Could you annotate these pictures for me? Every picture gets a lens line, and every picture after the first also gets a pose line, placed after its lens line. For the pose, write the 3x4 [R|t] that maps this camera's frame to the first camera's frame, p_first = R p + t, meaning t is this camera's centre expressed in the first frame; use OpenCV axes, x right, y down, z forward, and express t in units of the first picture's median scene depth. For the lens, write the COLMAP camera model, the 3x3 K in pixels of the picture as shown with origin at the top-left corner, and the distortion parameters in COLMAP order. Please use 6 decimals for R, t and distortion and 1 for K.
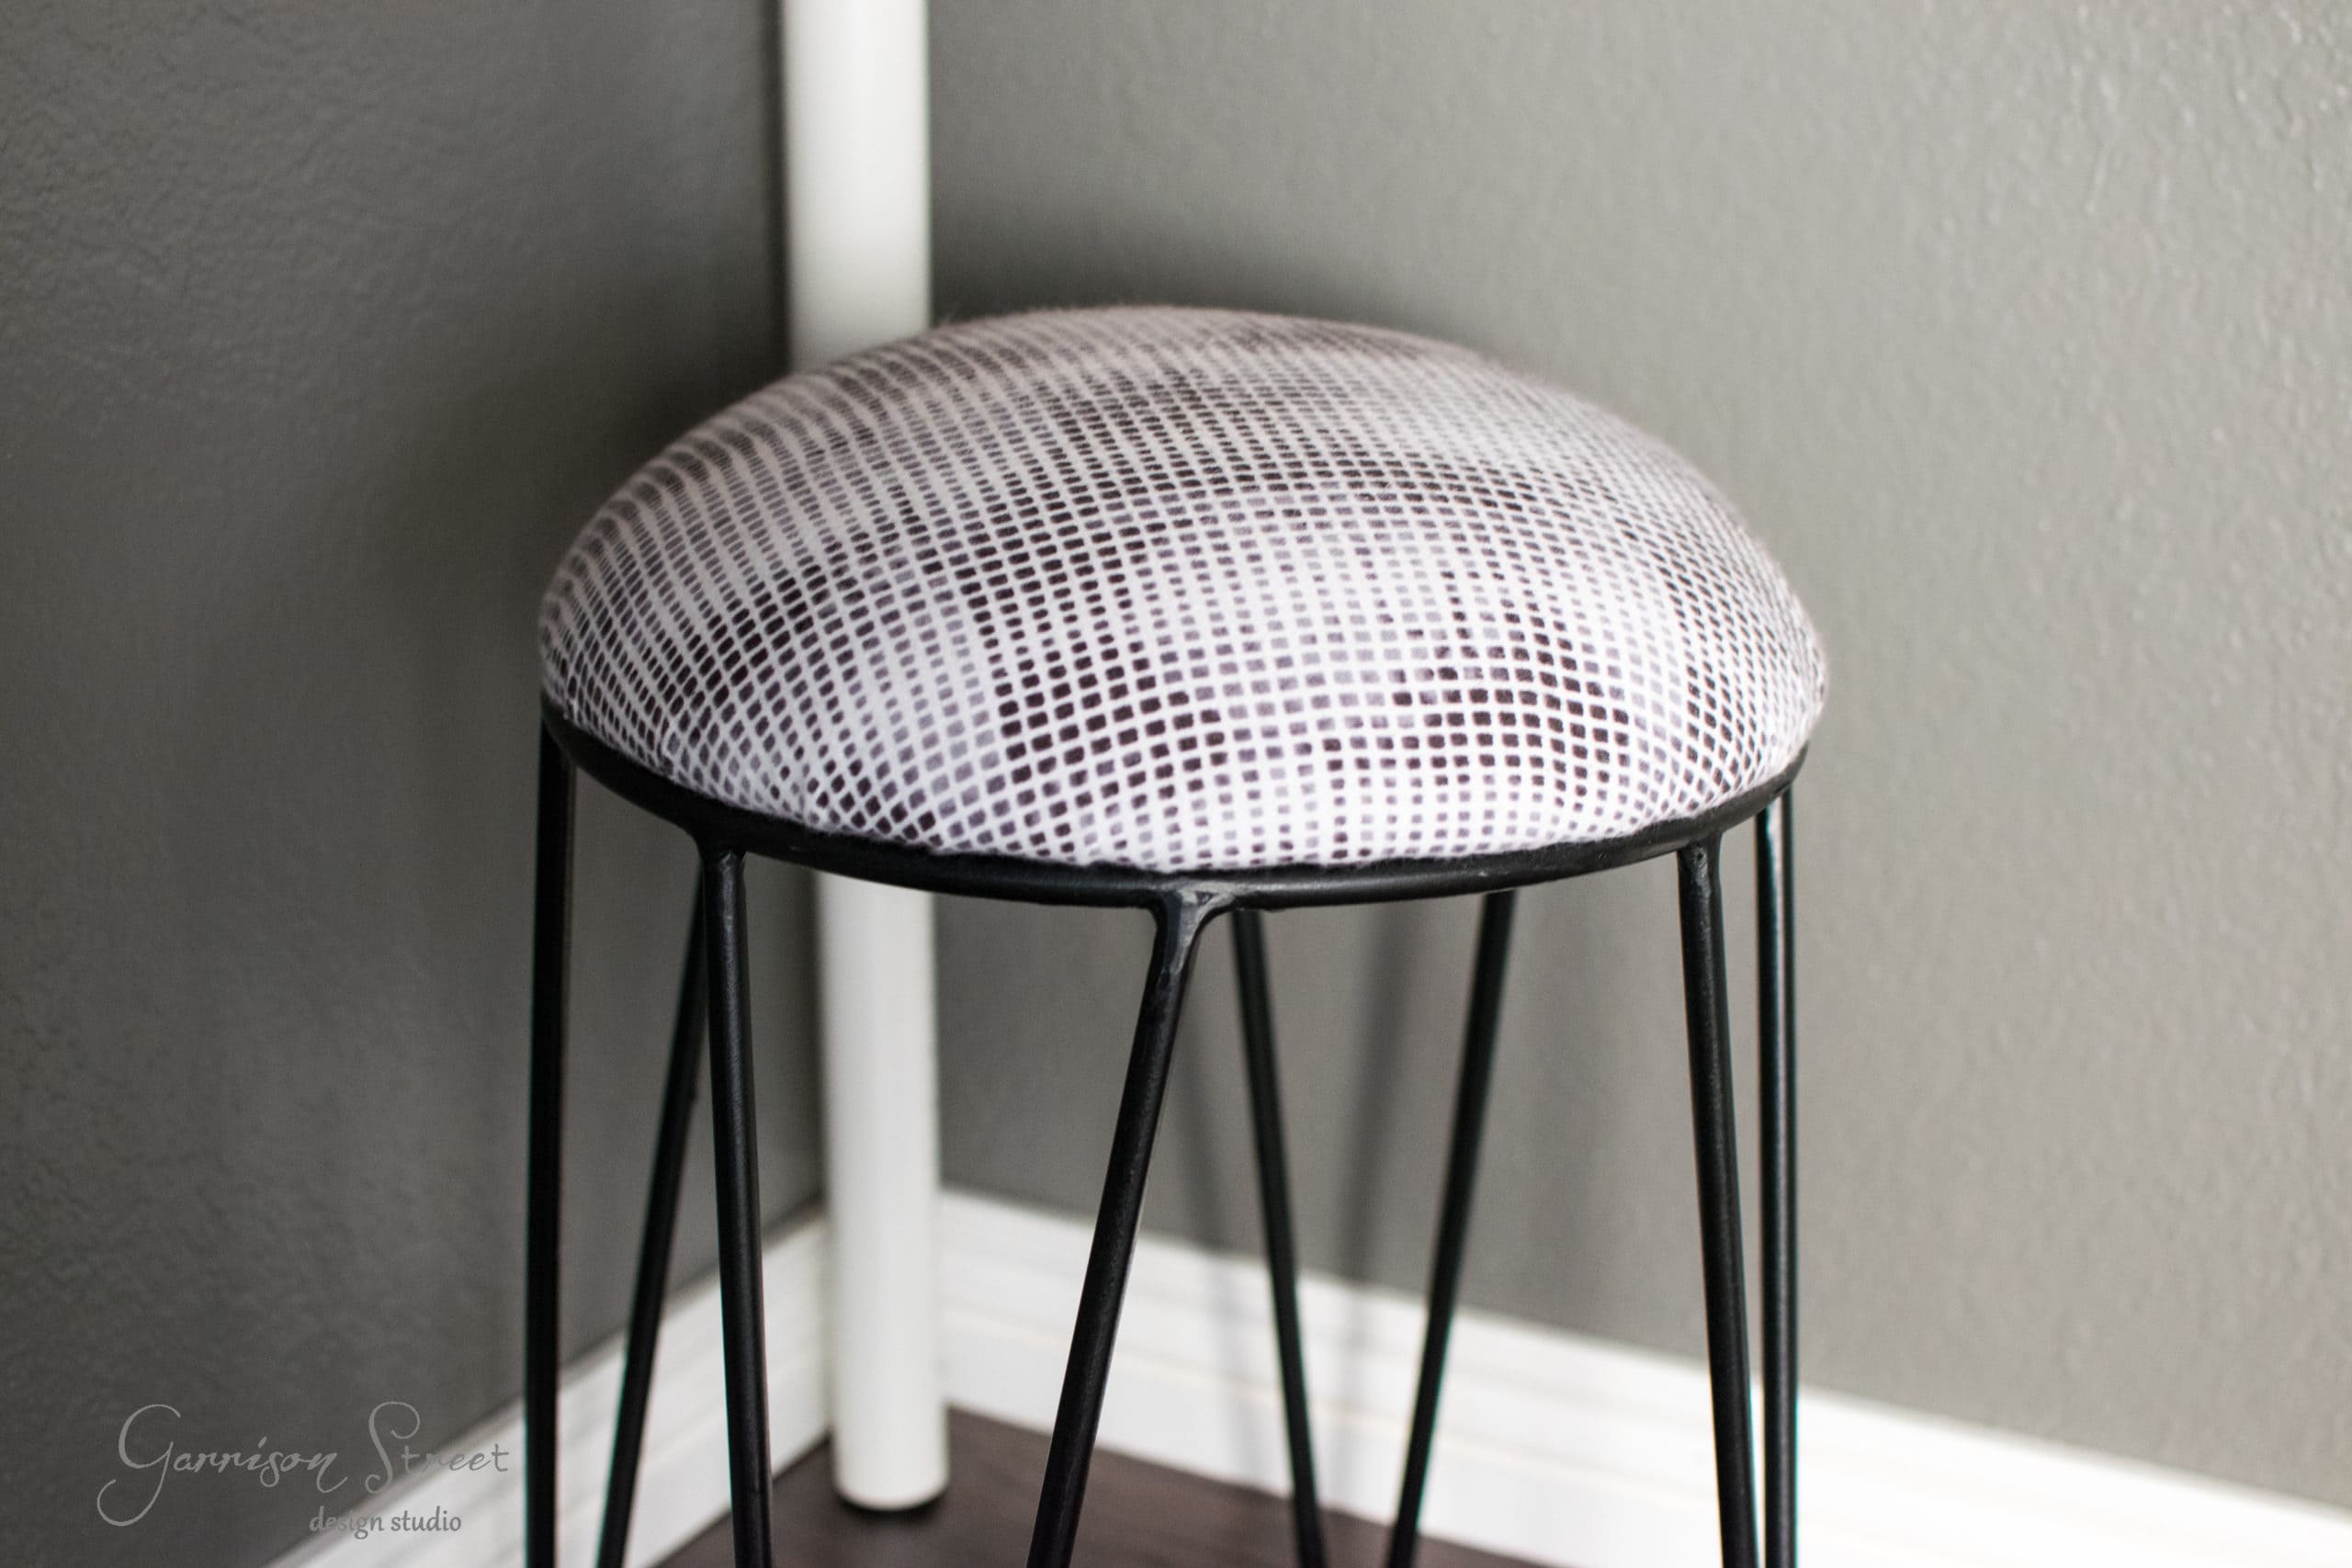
lens RADIAL K [[3544.3, 0, 1163.2], [0, 3544.3, 785.4], [0, 0, 1]] dist [-0.150666, 0.000000]
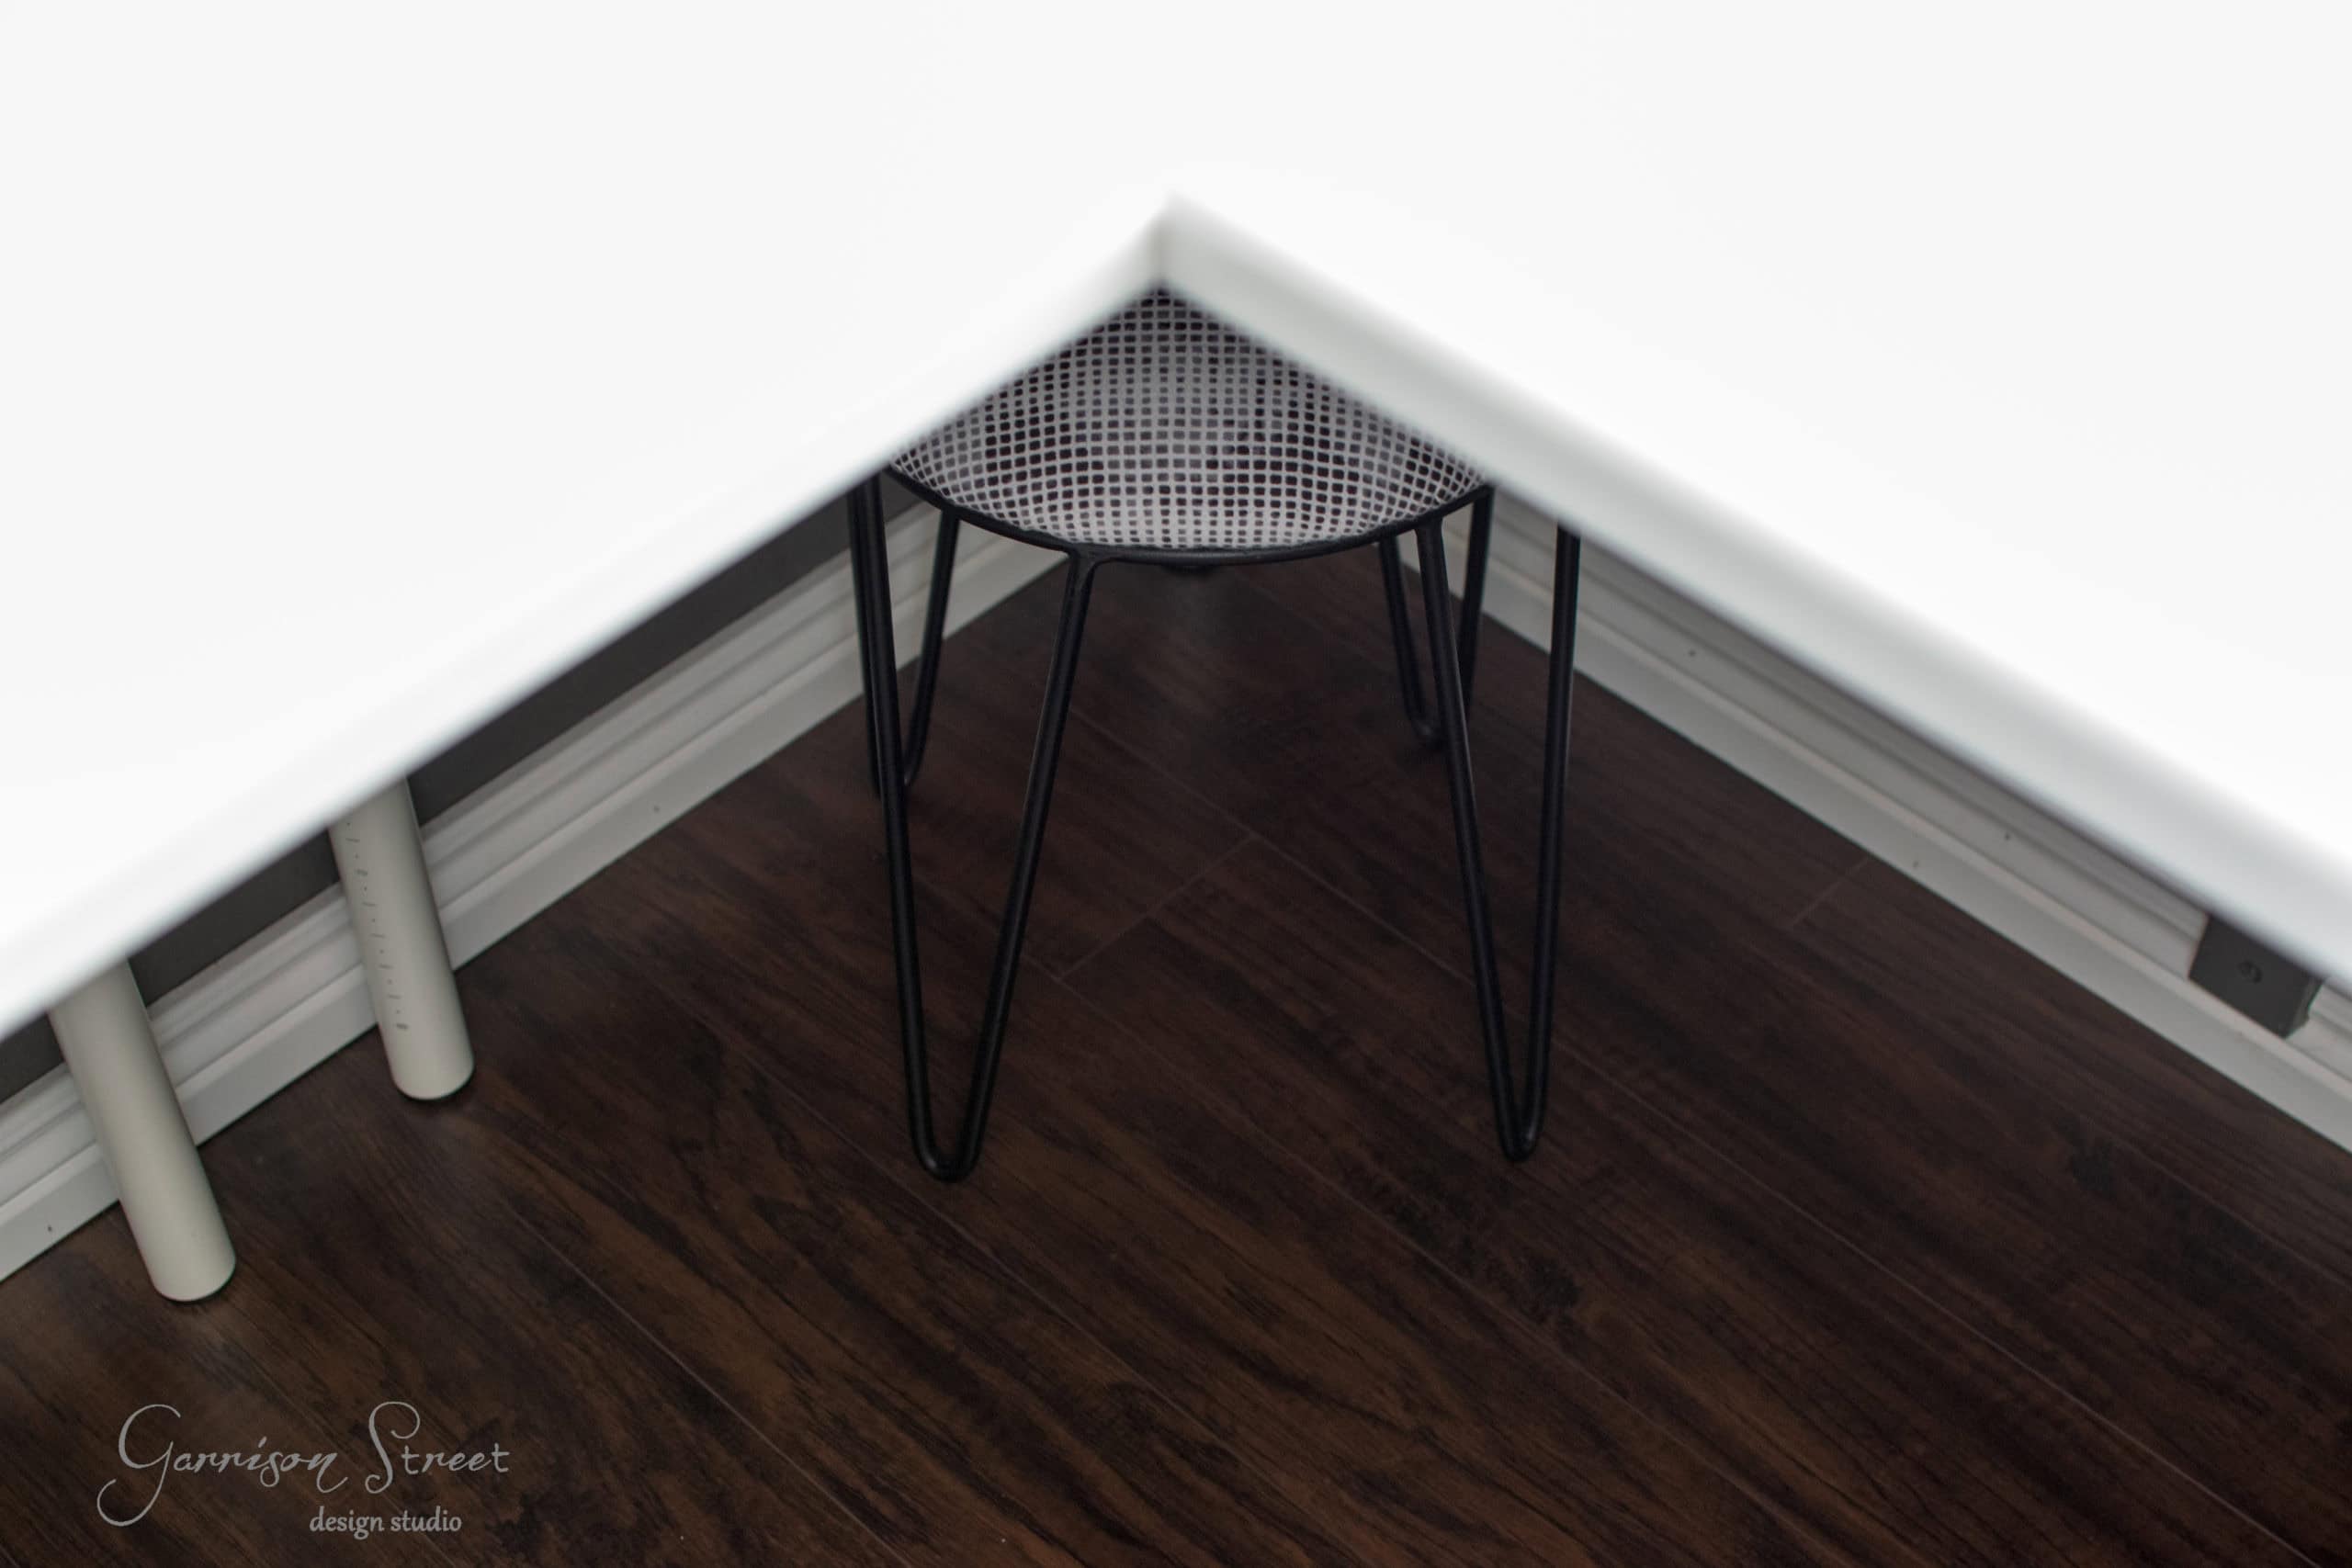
lens RADIAL K [[3544.3, 0, 1174.5], [0, 3544.3, 784.8], [0, 0, 1]] dist [-0.150666, 0.000000]
pose [[0.956268, 0.179914, -0.230614, 0.475795], [-0.057045, 0.888022, 0.456249, -0.671568], [0.286876, -0.423141, 0.859450, -0.552951]]
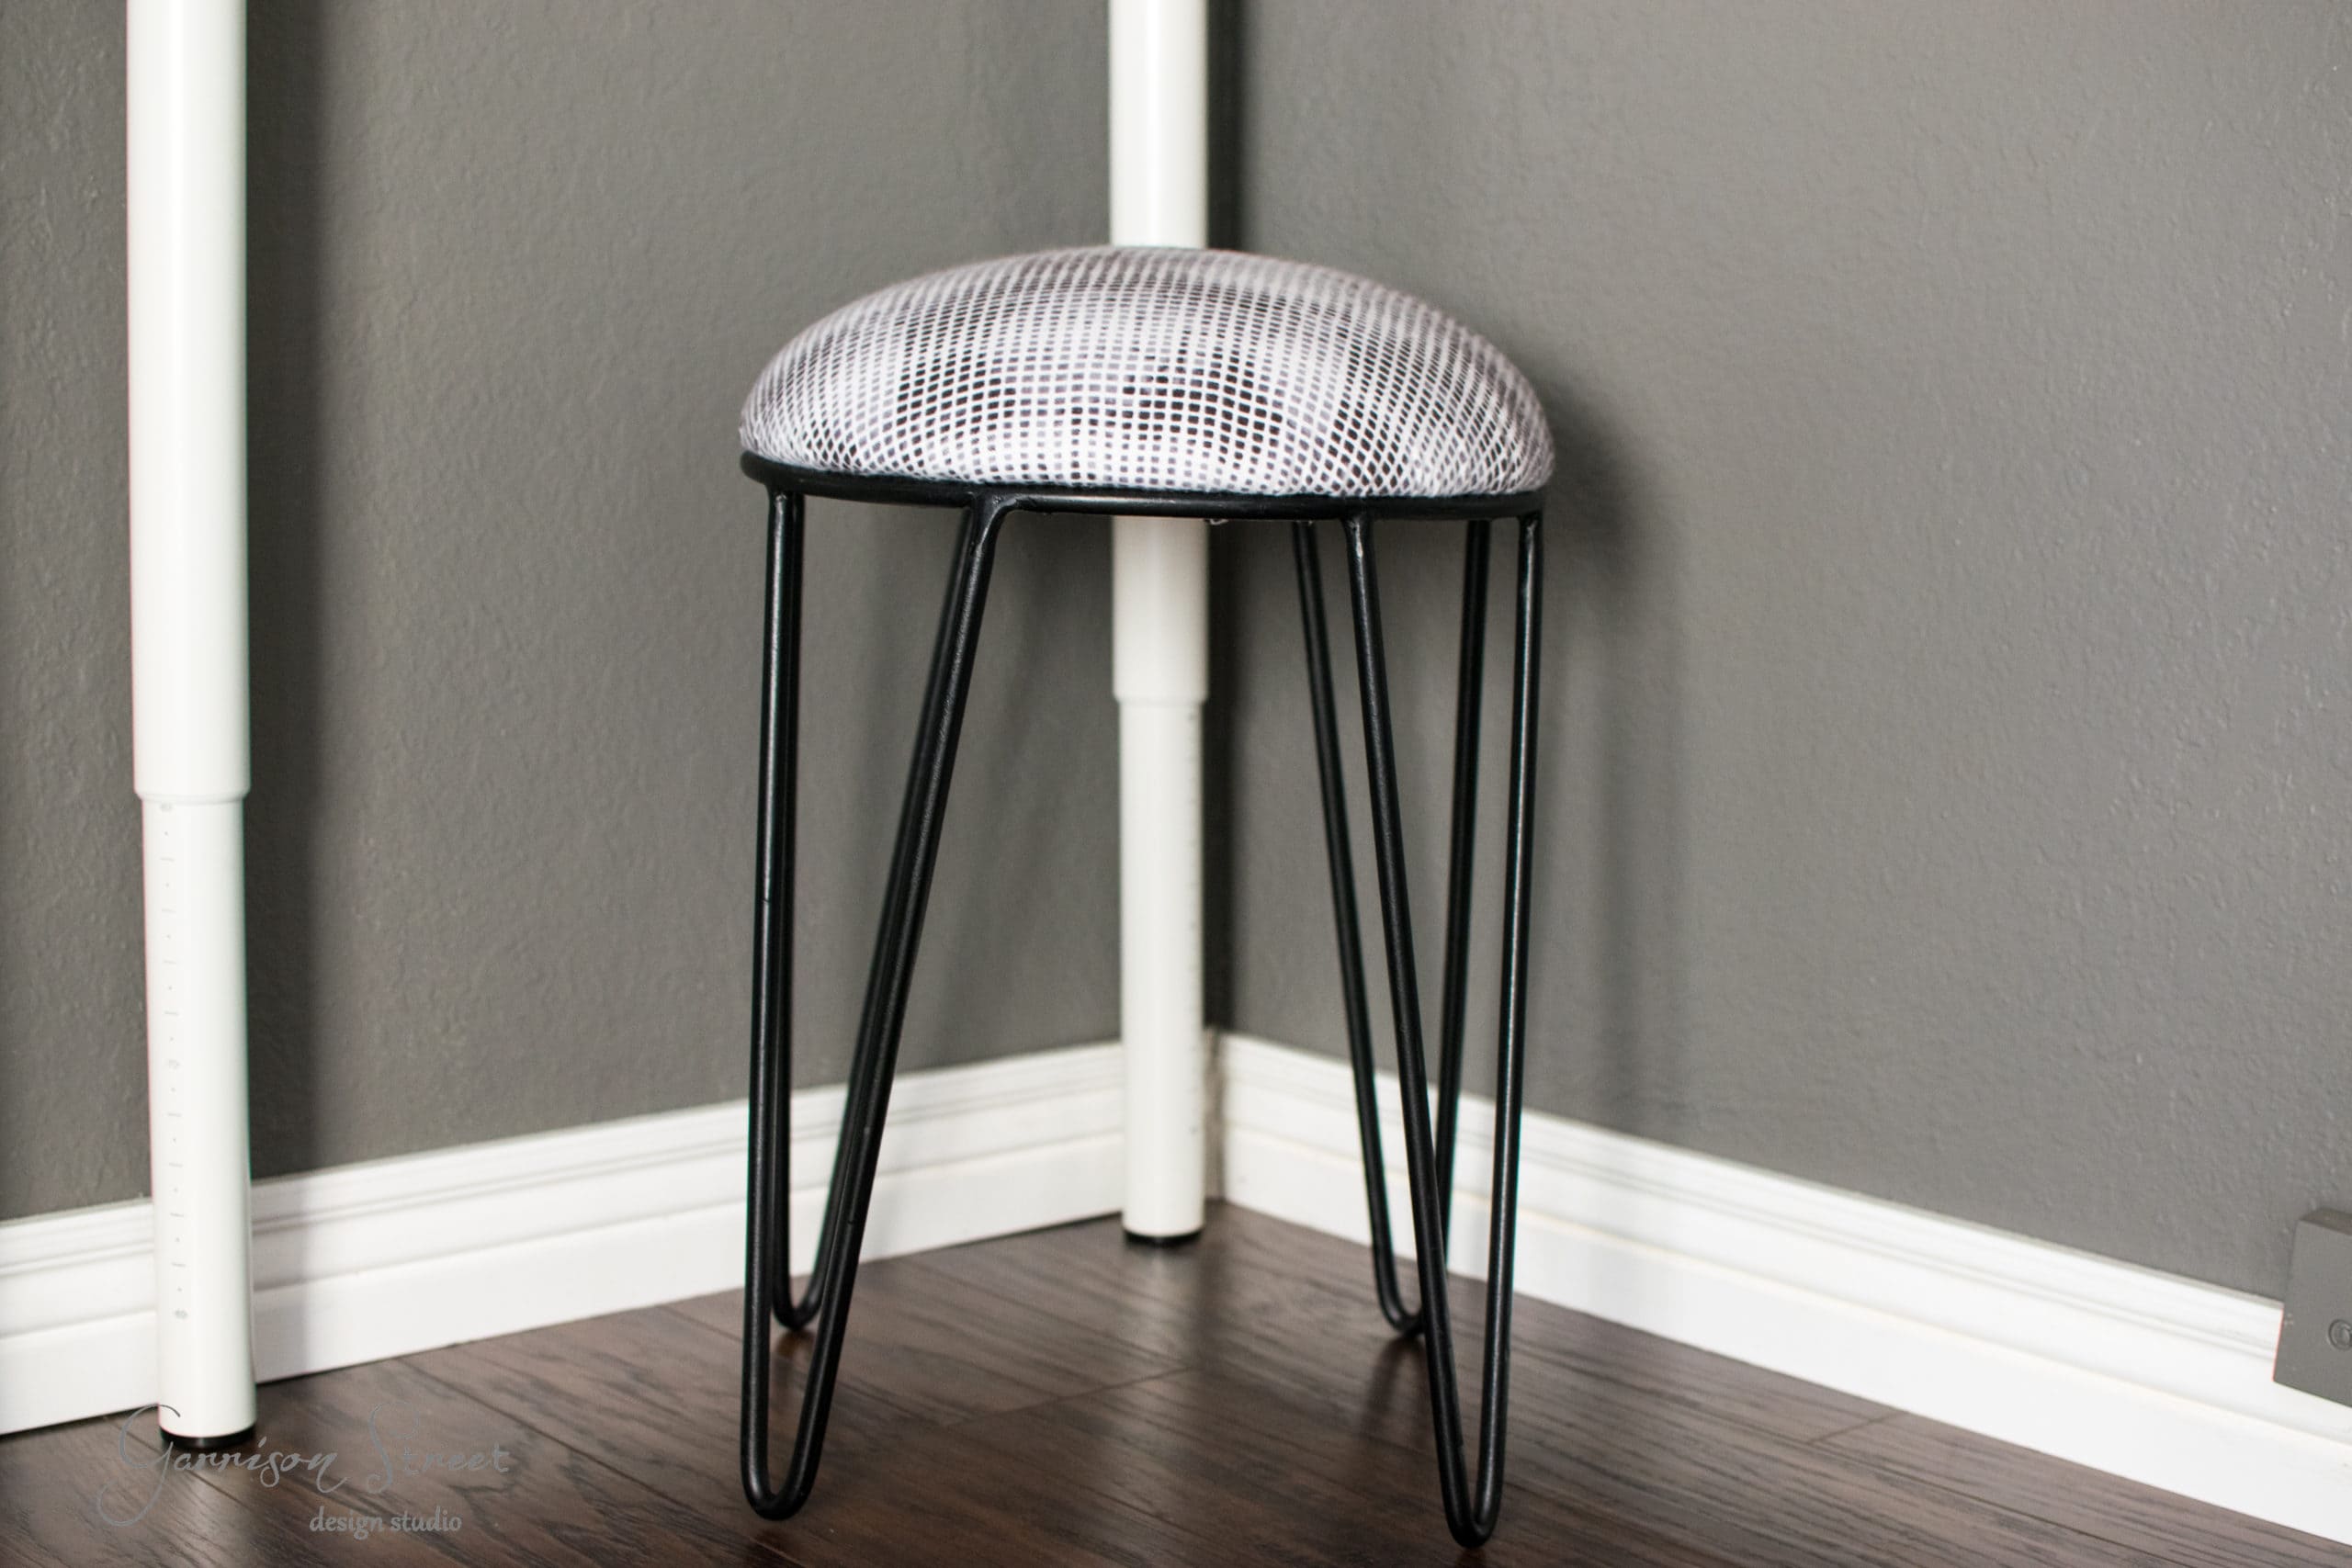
lens RADIAL K [[3544.3, 0, 1185.0], [0, 3544.3, 777.8], [0, 0, 1]] dist [-0.150666, 0.000000]
pose [[0.933741, 0.056938, -0.353392, 0.684498], [-0.118136, 0.980969, -0.154090, 0.403307], [0.337893, 0.185628, 0.922697, -0.477337]]
